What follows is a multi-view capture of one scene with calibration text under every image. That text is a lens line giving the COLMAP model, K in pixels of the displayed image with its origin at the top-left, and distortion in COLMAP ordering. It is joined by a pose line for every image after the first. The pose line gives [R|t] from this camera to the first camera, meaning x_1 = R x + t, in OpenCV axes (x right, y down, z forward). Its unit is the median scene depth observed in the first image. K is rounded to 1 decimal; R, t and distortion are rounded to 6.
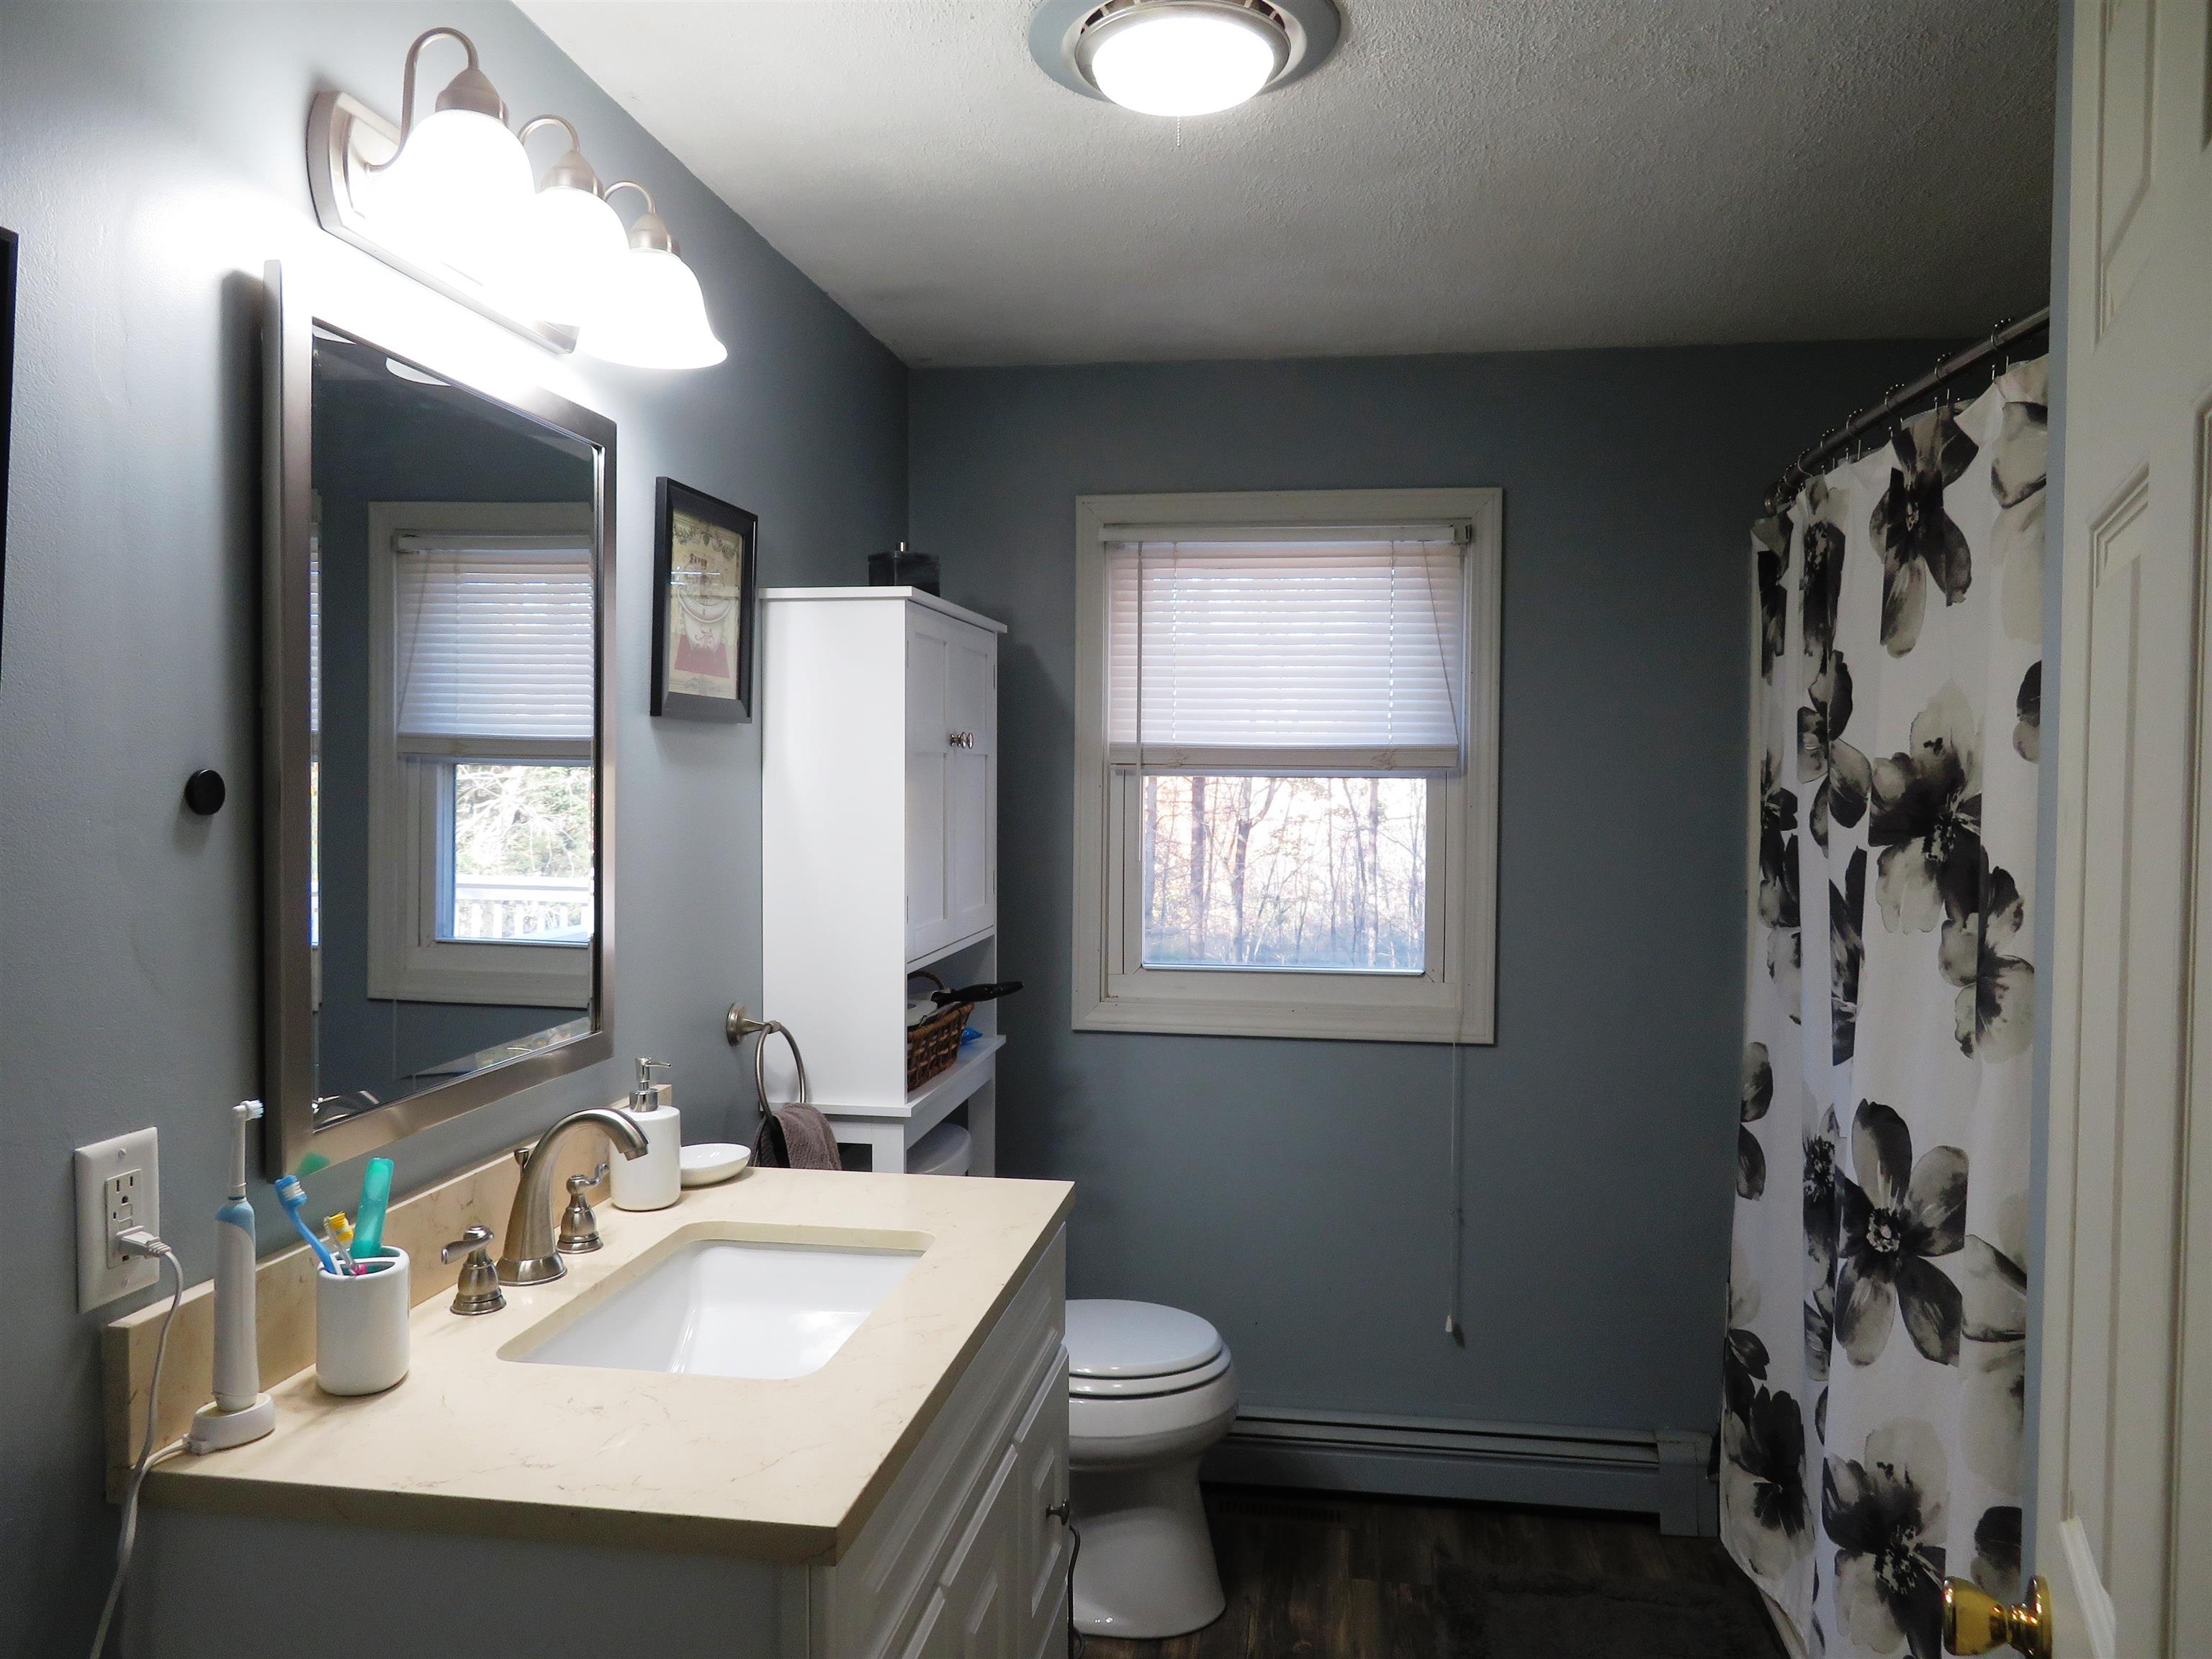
lens RADIAL K [[1617.8, 0, 1102.0], [0, 1617.8, 824.2], [0, 0, 1]] dist [0.014492, -0.015197]
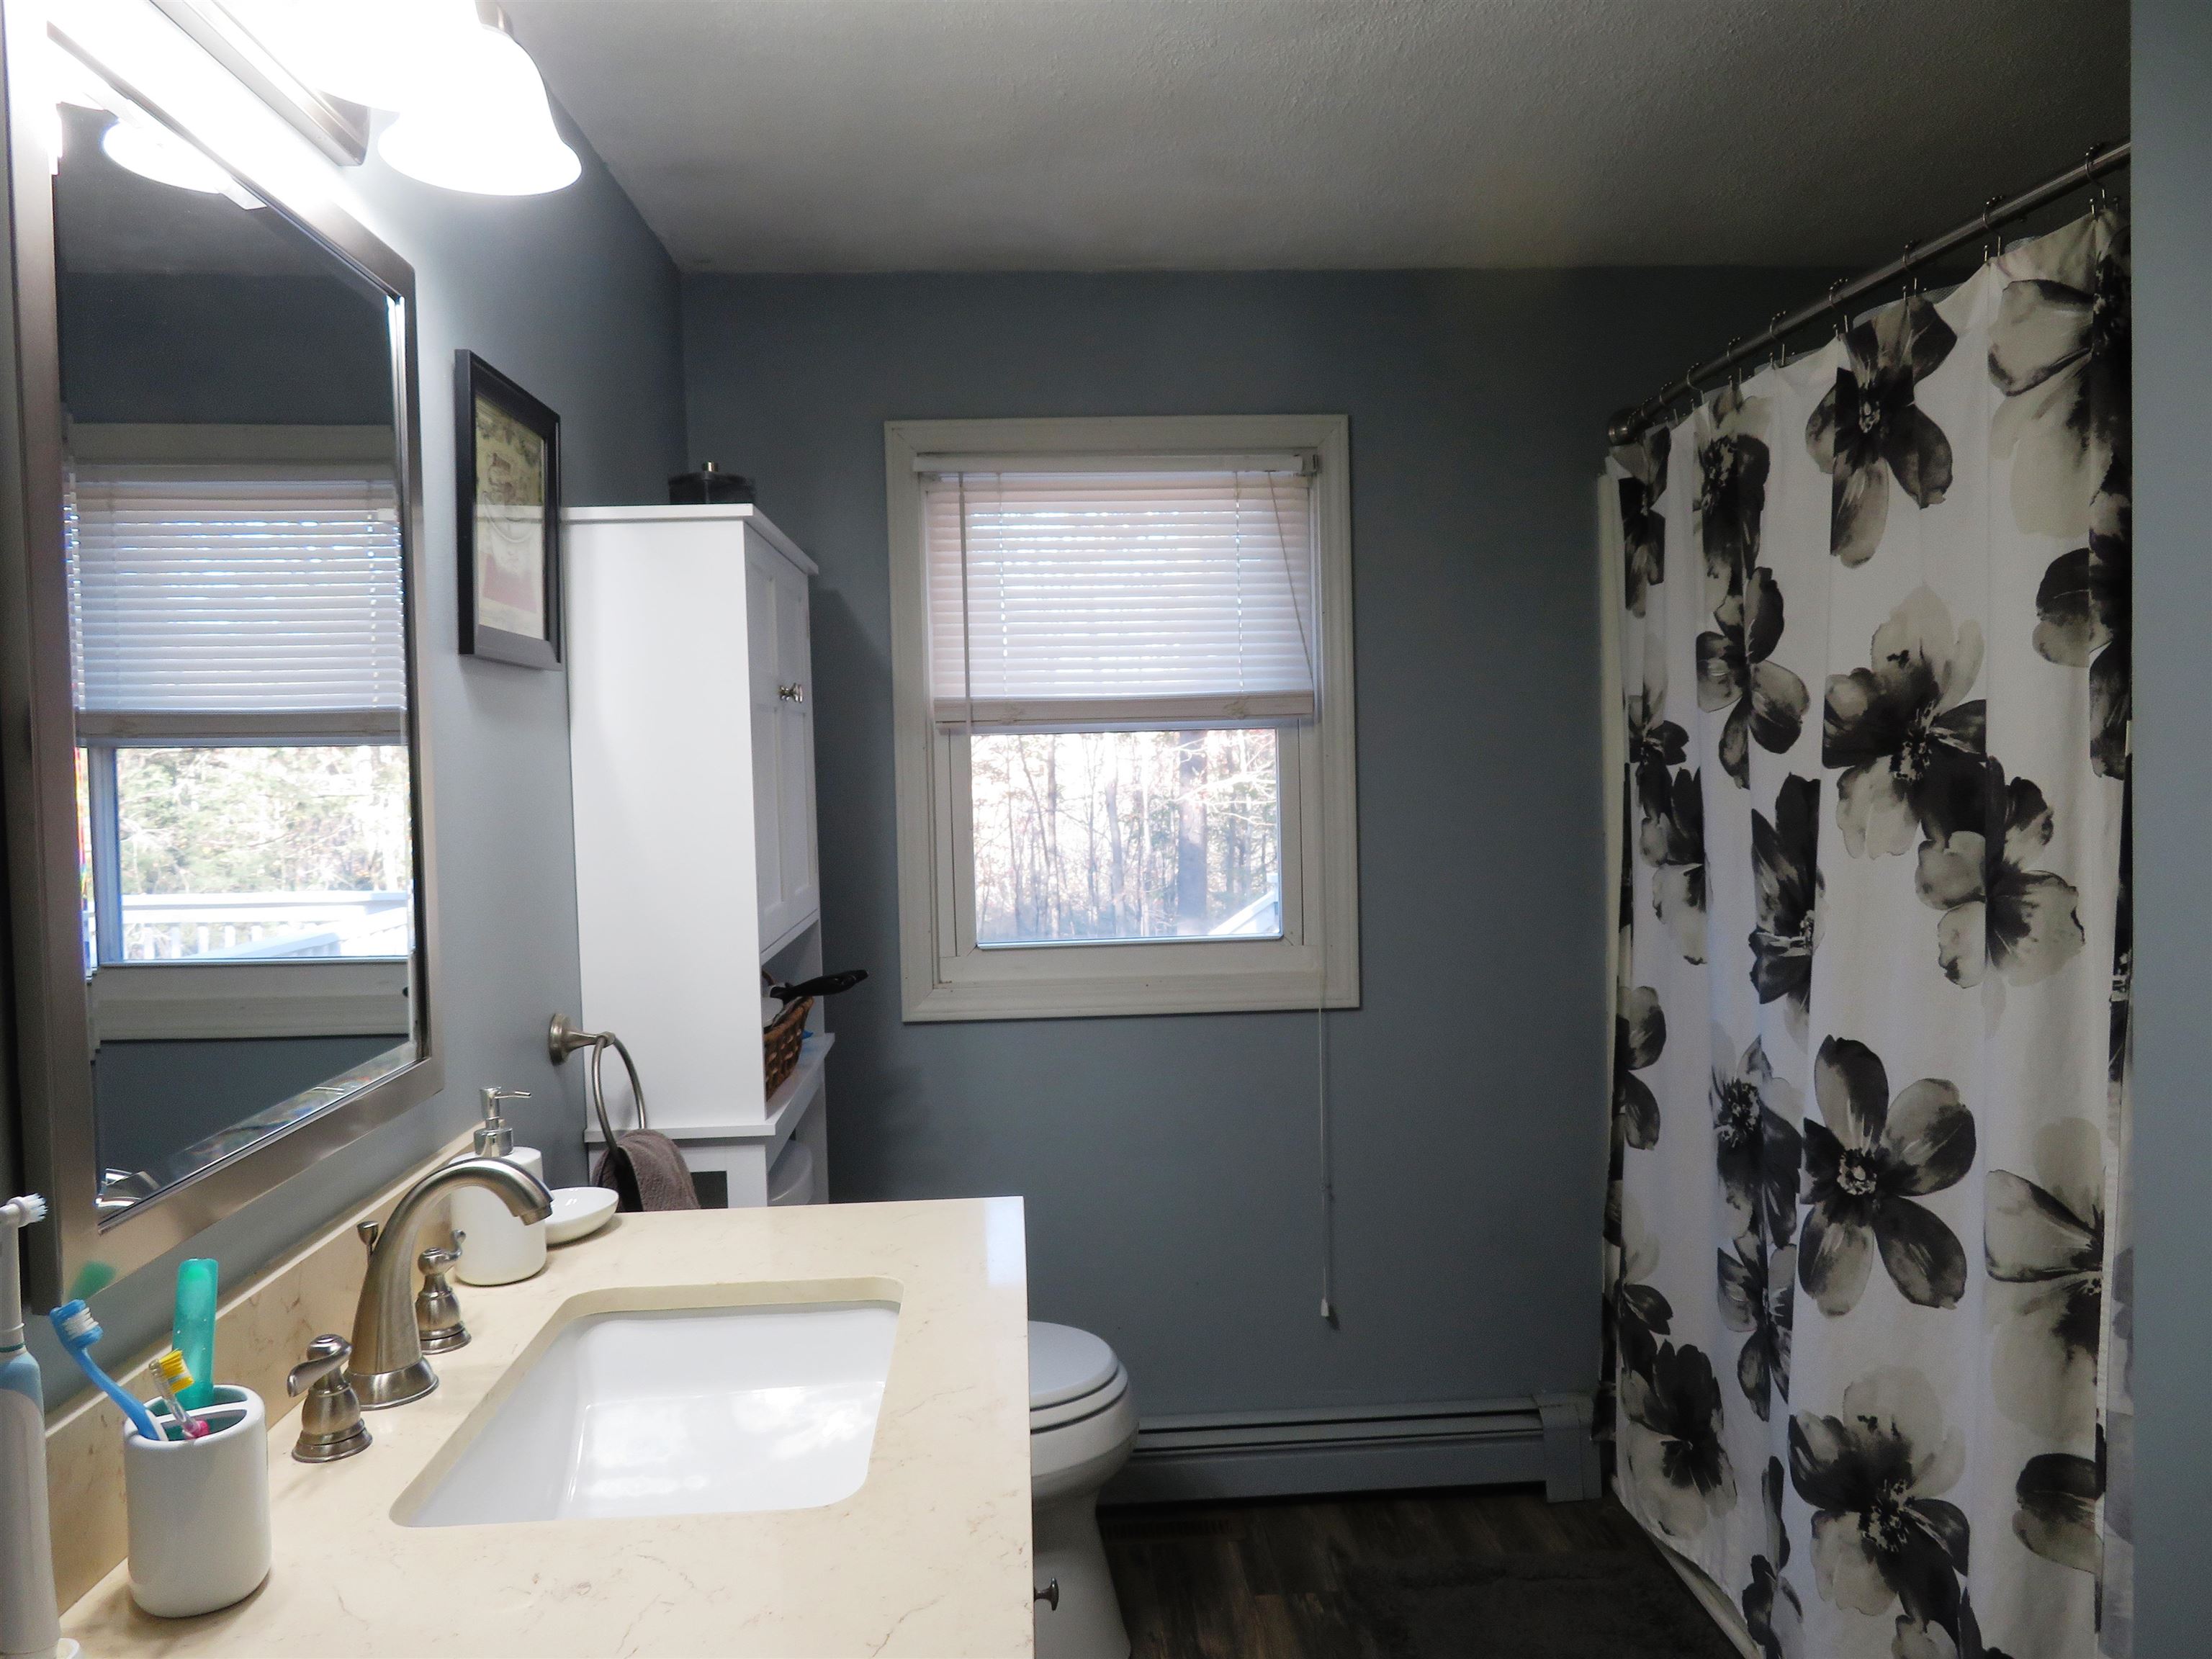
lens RADIAL K [[1617.8, 0, 1110.3], [0, 1617.8, 823.0], [0, 0, 1]] dist [0.014492, -0.015197]
pose [[0.977608, -0.040545, 0.206490, -0.118641], [0.038995, 0.999172, 0.011574, 0.015925], [-0.206789, -0.003263, 0.978380, 0.143300]]
